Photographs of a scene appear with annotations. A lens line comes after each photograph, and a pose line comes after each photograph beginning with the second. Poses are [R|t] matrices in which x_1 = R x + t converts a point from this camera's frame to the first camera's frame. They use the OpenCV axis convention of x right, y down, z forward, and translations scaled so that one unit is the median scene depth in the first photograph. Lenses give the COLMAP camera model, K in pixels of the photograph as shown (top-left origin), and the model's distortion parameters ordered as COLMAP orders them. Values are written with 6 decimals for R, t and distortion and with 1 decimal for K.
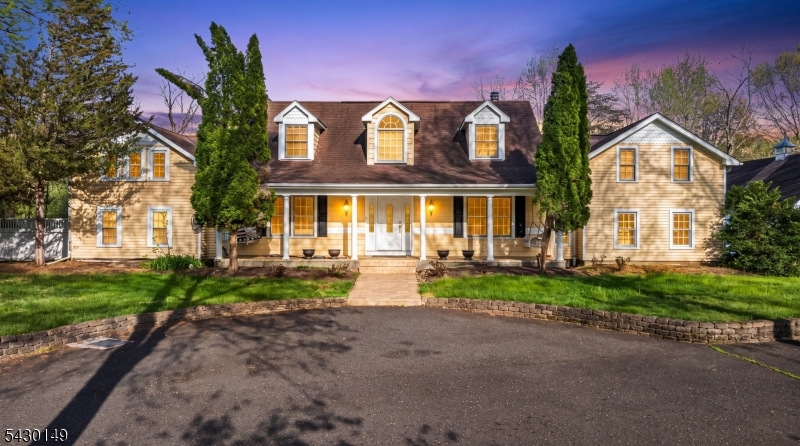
lens RADIAL K [[681.5, 0, 400.0], [0, 681.5, 223.0], [0, 0, 1]] dist [0.001591, 0.000444]
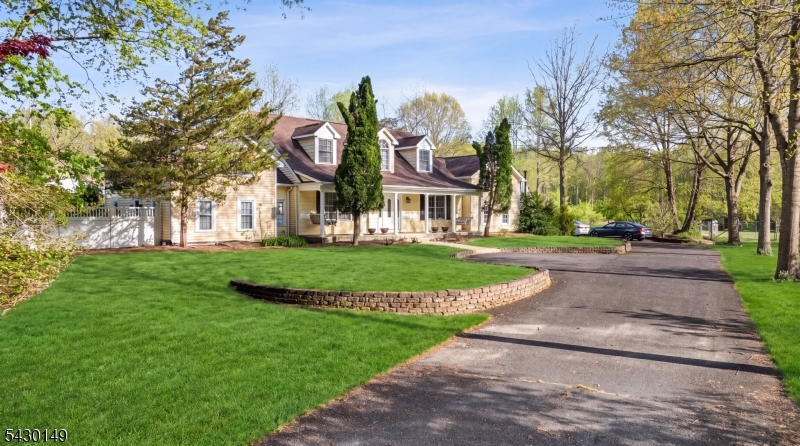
lens RADIAL K [[681.5, 0, 400.0], [0, 681.5, 223.0], [0, 0, 1]] dist [0.001591, 0.000444]
pose [[0.662754, -0.012999, 0.748725, -1.027801], [0.001260, 0.999867, 0.016243, 0.002118], [-0.748836, -0.009822, 0.662682, -0.025032]]
